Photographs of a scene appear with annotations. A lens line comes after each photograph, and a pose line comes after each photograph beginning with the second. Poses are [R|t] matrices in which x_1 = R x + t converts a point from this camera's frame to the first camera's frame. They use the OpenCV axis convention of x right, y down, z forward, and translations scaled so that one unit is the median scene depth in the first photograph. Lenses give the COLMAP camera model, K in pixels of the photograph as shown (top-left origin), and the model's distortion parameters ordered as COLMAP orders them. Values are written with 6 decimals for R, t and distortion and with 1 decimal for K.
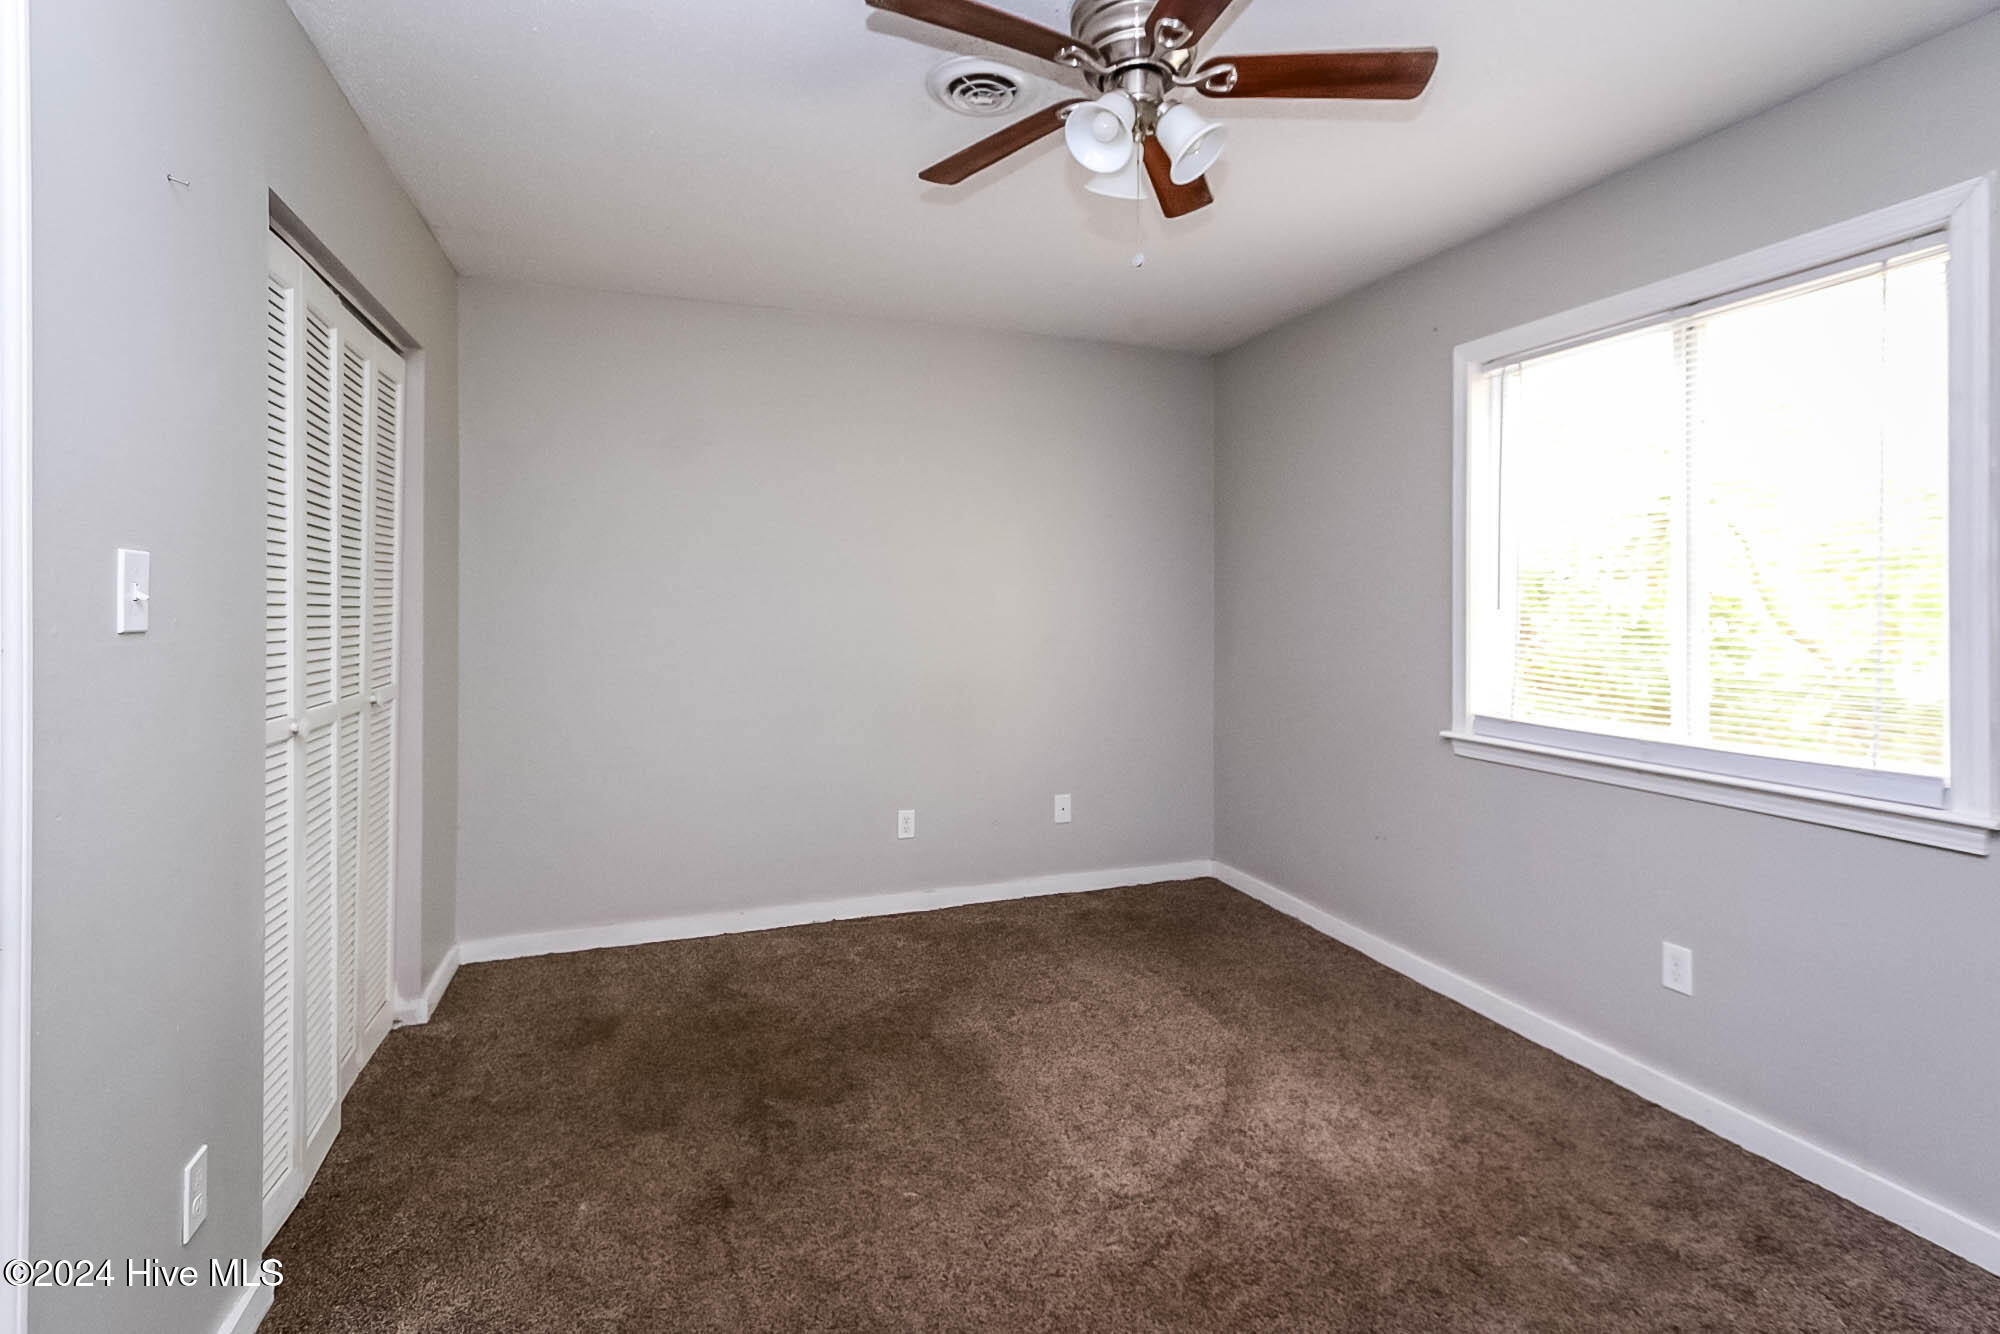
lens RADIAL K [[889.6, 0, 1042.5], [0, 889.6, 602.9], [0, 0, 1]] dist [-0.000702, 0.000142]
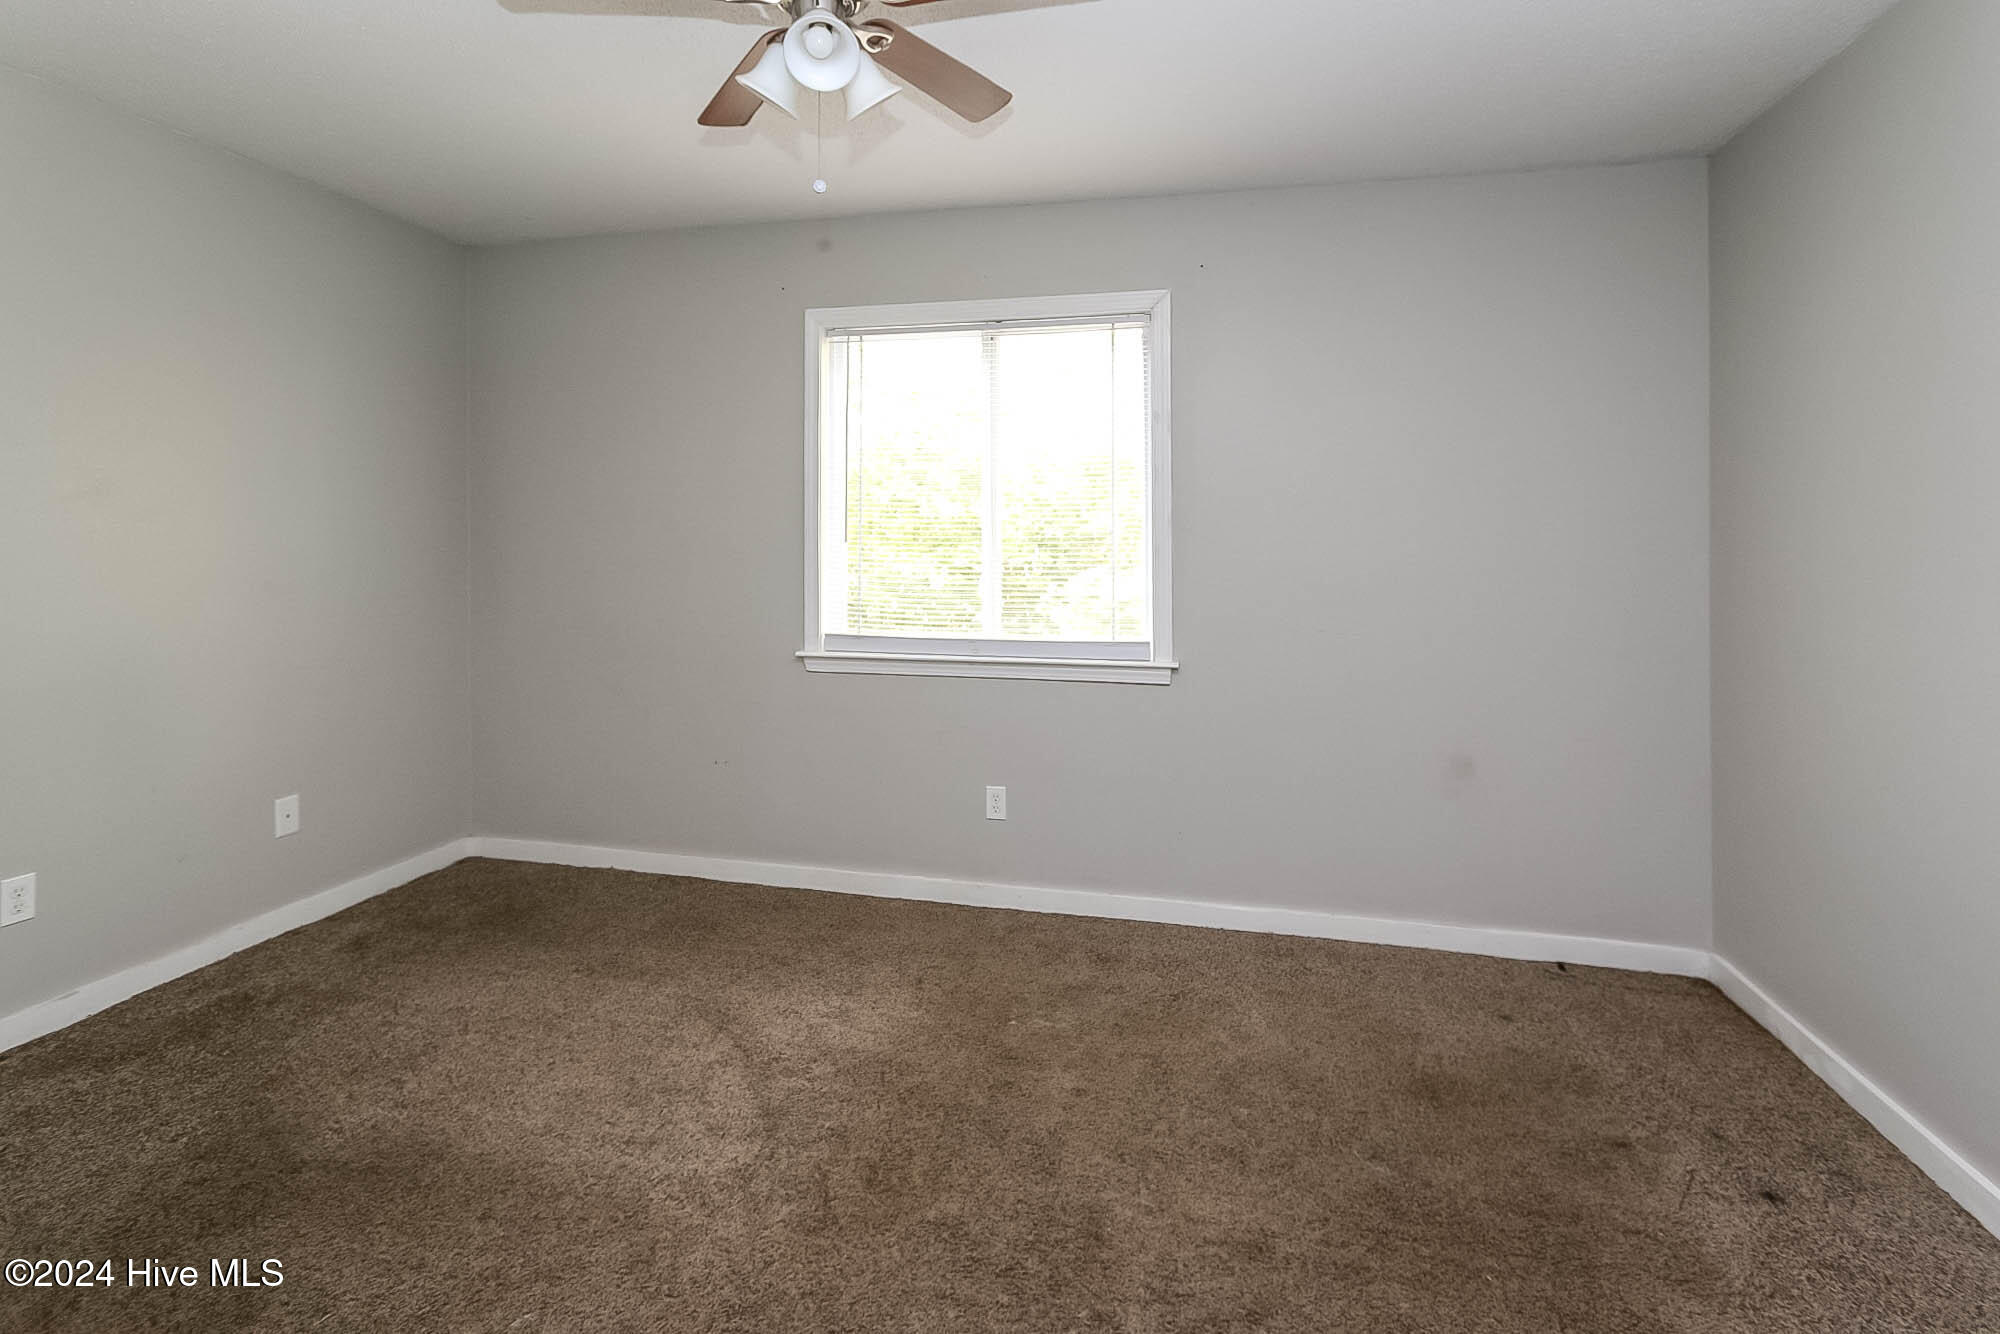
lens RADIAL K [[887.6, 0, 997.2], [0, 887.6, 536.5], [0, 0, 1]] dist [-0.001957, -0.000046]
pose [[0.599114, 0.004912, 0.800649, -0.407472], [-0.004039, 0.999987, -0.003113, 0.003379], [-0.800654, -0.001369, 0.599126, 0.184901]]
